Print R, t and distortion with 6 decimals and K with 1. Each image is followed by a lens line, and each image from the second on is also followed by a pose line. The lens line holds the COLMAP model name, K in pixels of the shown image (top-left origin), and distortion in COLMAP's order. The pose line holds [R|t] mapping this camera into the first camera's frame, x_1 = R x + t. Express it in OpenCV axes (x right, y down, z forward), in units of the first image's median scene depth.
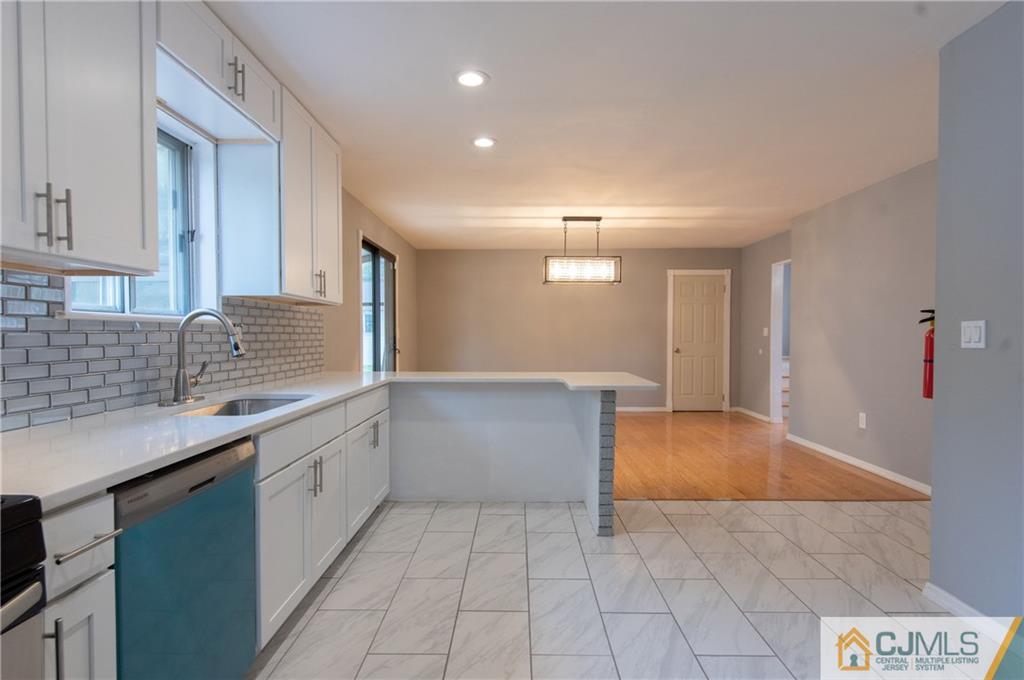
lens RADIAL K [[528.6, 0, 514.8], [0, 528.6, 340.7], [0, 0, 1]] dist [0.001900, -0.001477]
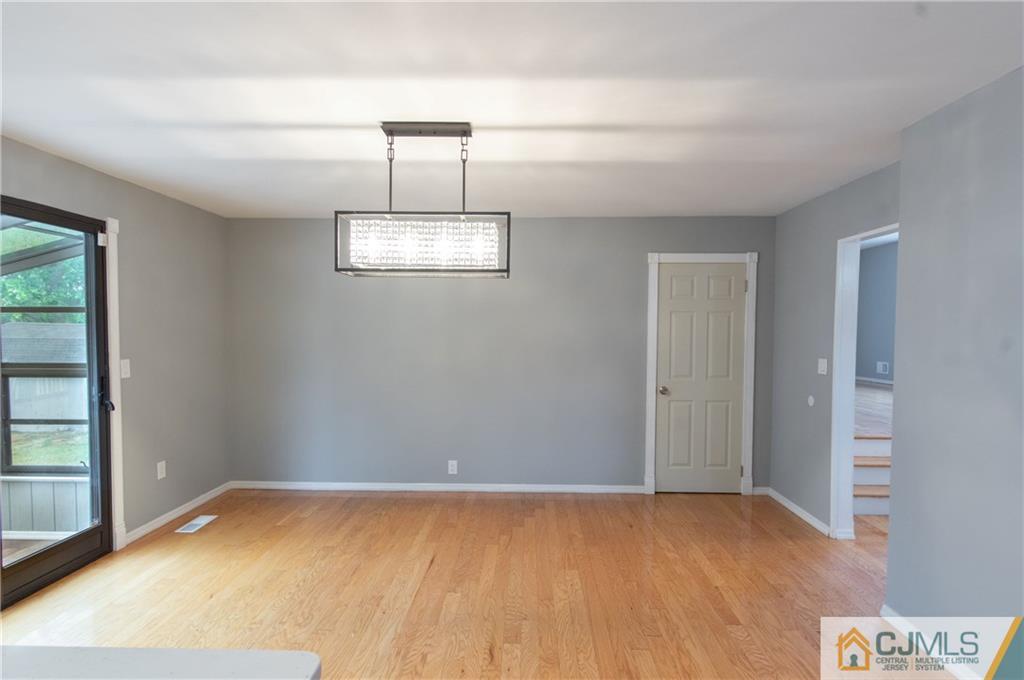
lens RADIAL K [[528.6, 0, 512.5], [0, 528.6, 339.4], [0, 0, 1]] dist [0.001900, -0.001477]
pose [[0.999437, 0.007226, -0.032750, 0.175826], [-0.006993, 0.999949, 0.007237, -0.046303], [0.032801, -0.007004, 0.999437, 0.451654]]
